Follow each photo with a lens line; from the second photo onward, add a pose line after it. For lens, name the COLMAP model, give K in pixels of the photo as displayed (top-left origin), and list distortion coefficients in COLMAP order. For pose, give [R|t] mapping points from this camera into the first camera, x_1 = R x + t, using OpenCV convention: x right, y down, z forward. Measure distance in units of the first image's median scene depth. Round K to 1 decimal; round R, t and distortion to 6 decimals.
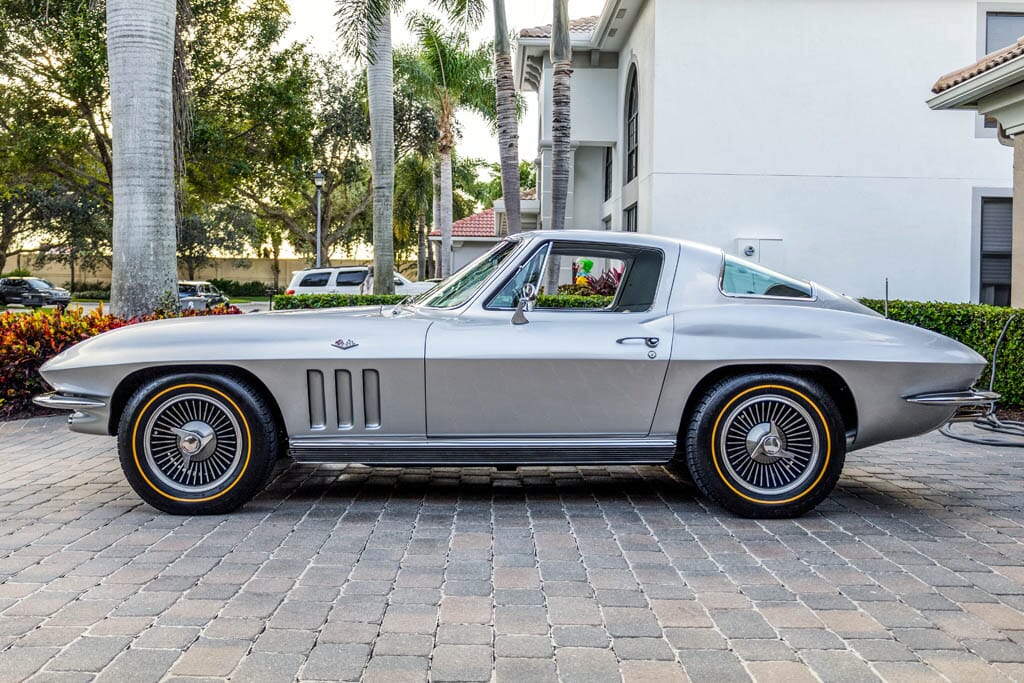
lens RADIAL K [[785.0, 0, 512.5], [0, 785.0, 325.5], [0, 0, 1]] dist [-0.003947, -0.001897]
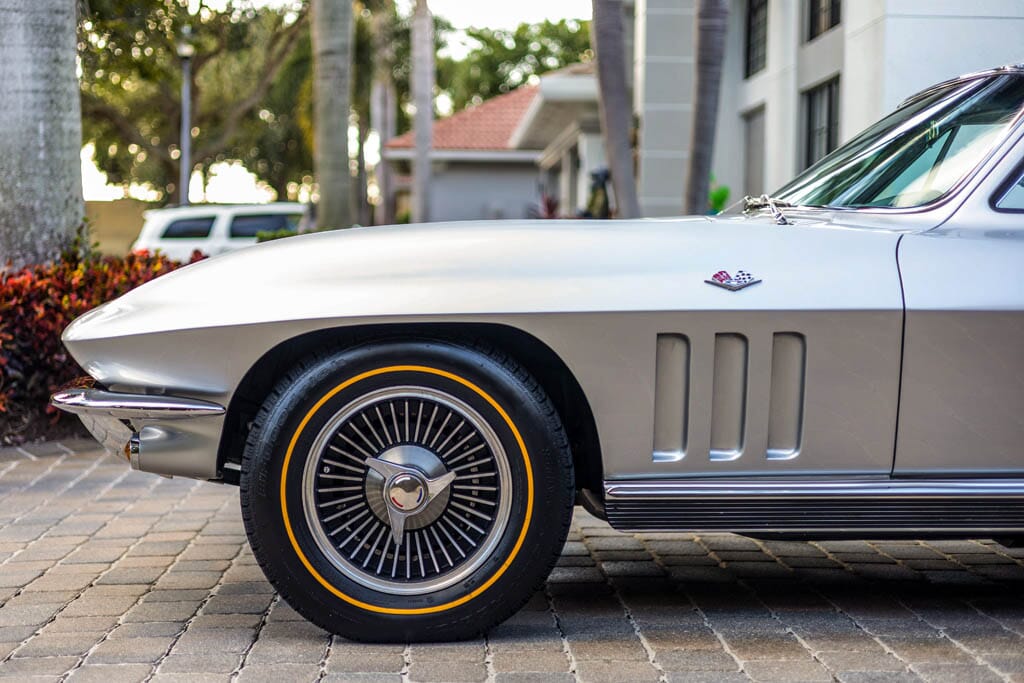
lens RADIAL K [[1416.3, 0, 512.0], [0, 1416.3, 341.5], [0, 0, 1]] dist [0.001324, 0.001428]
pose [[0.999265, -0.002828, 0.038225, -0.372475], [0.002436, 0.999944, 0.010302, 0.050582], [-0.038252, -0.010202, 0.999216, 0.142627]]
